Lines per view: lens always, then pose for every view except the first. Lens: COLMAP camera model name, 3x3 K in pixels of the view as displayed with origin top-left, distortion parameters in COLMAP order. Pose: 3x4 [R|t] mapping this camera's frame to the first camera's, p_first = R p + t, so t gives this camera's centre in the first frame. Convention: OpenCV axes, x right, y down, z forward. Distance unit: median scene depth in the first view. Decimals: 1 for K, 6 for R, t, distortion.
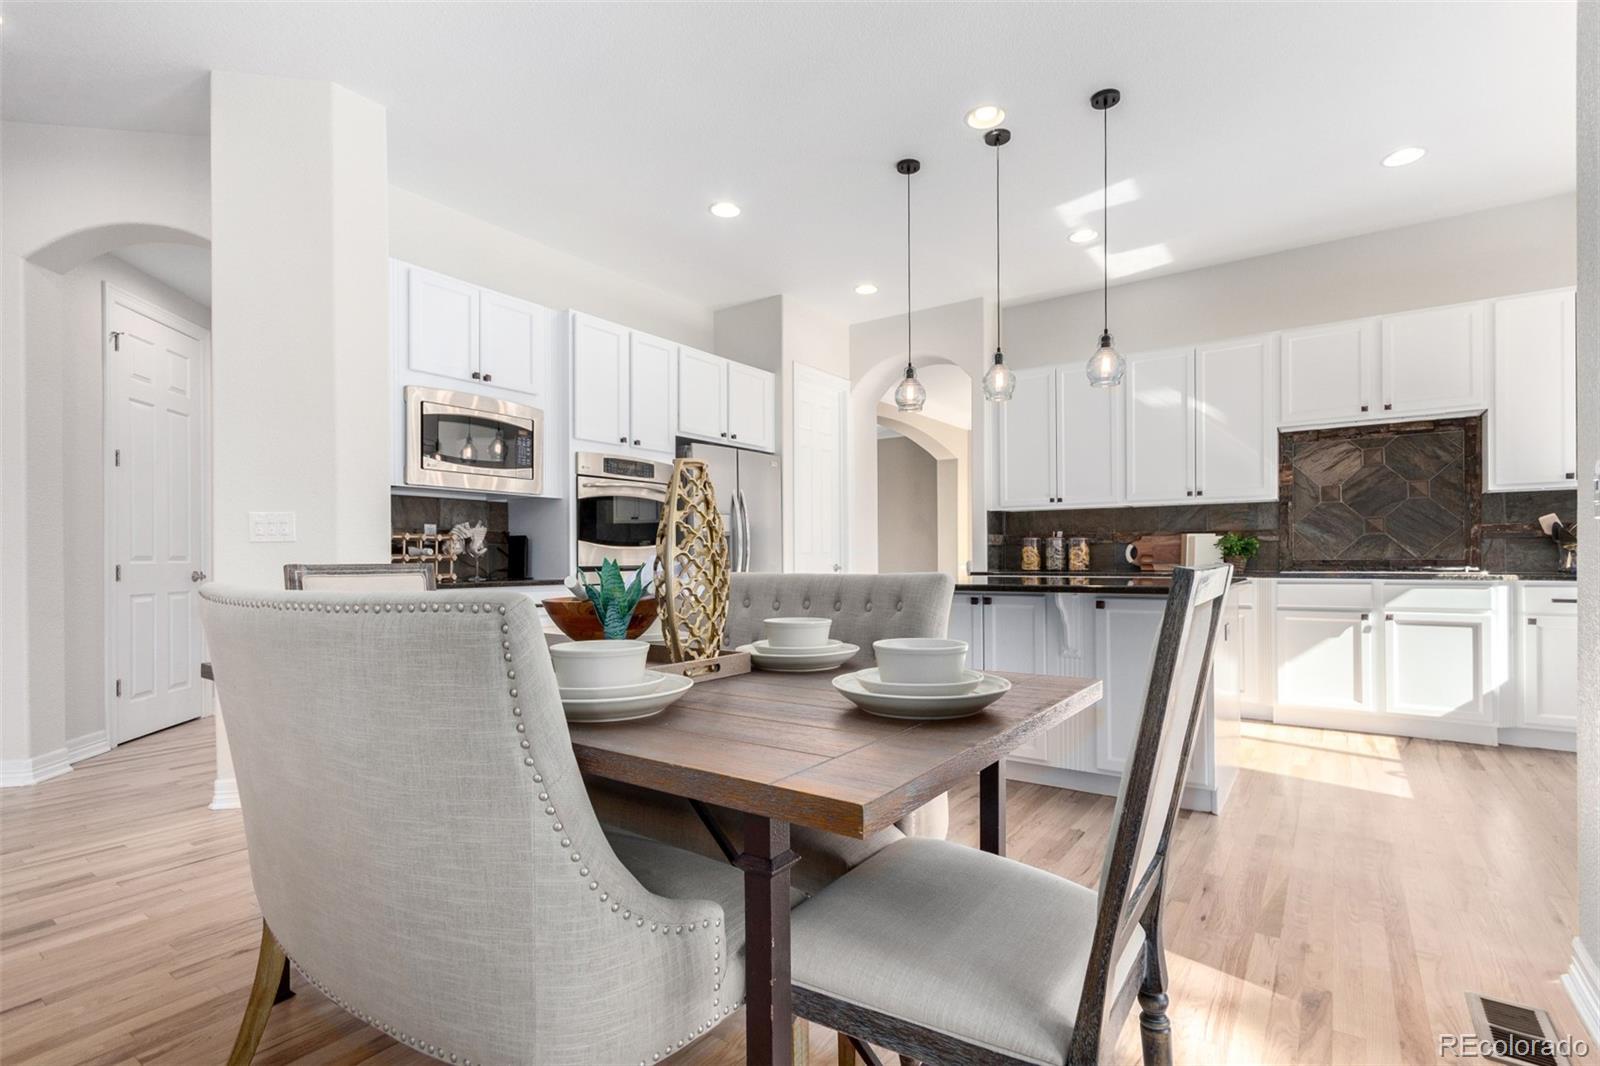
lens RADIAL K [[763.1, 0, 790.3], [0, 763.1, 546.6], [0, 0, 1]] dist [0.008941, -0.003045]
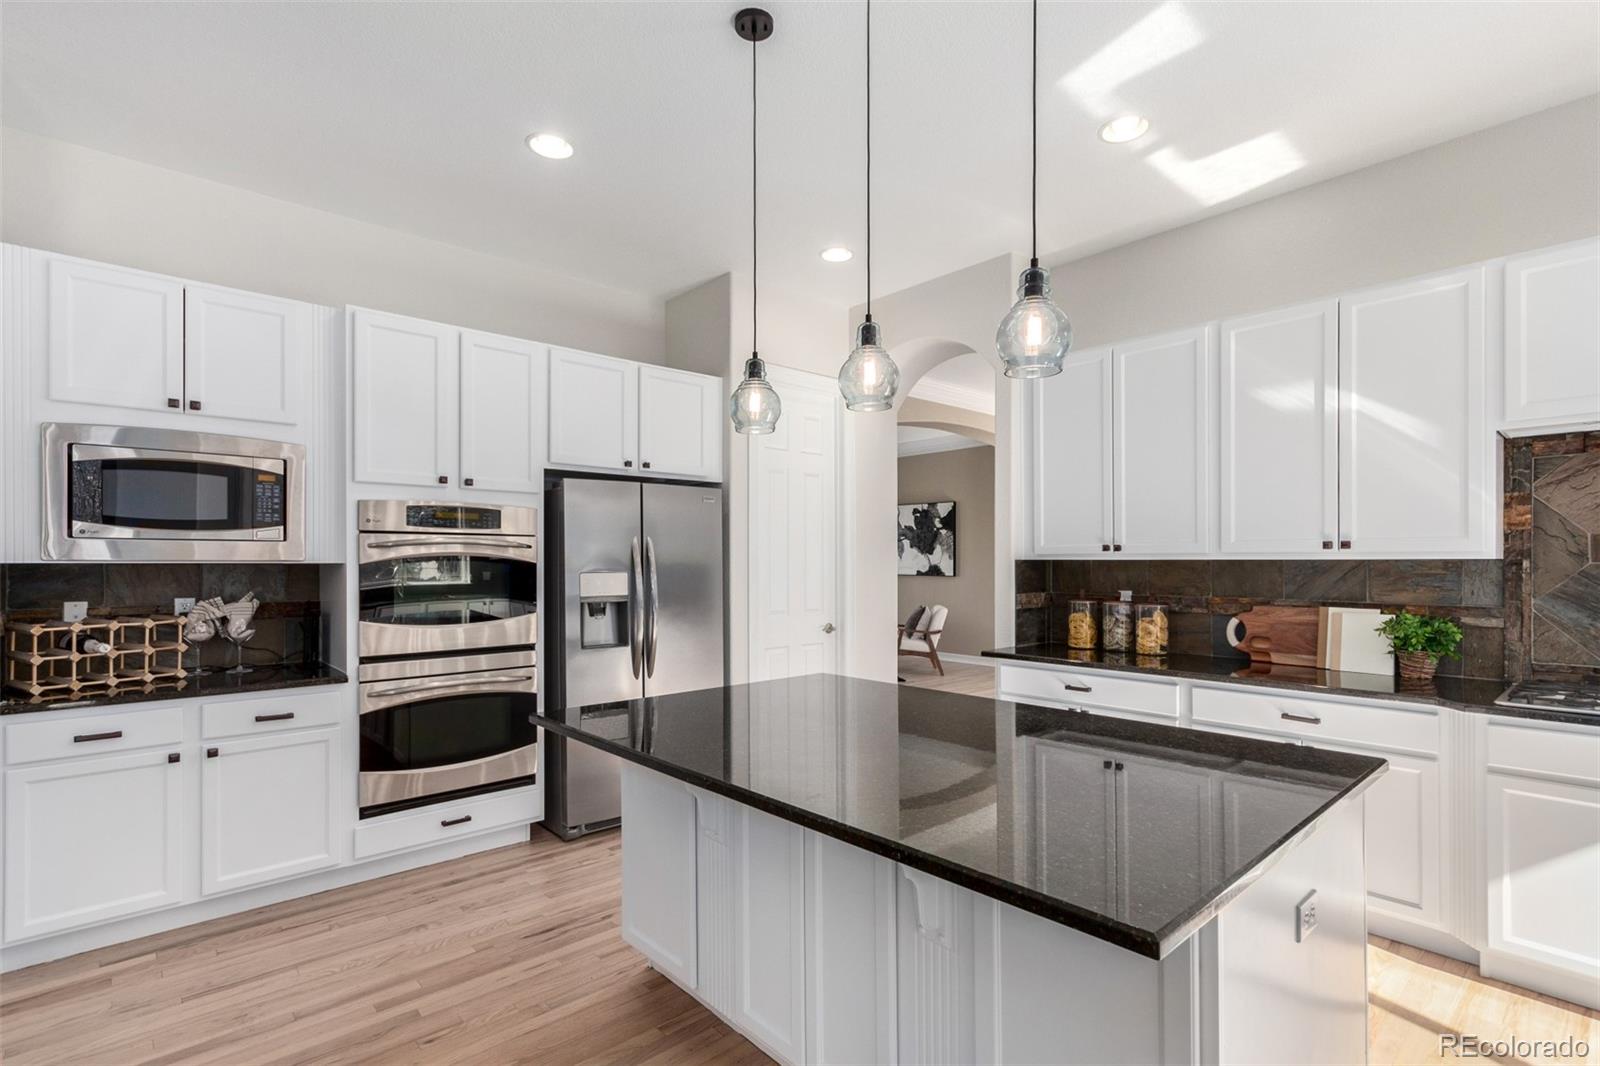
lens RADIAL K [[763.1, 0, 783.2], [0, 763.1, 552.8], [0, 0, 1]] dist [0.008941, -0.003045]
pose [[0.975998, 0.000643, -0.217777, 0.240672], [0.000119, 0.999994, 0.003487, -0.066320], [0.217778, -0.003429, 0.975992, 0.326843]]
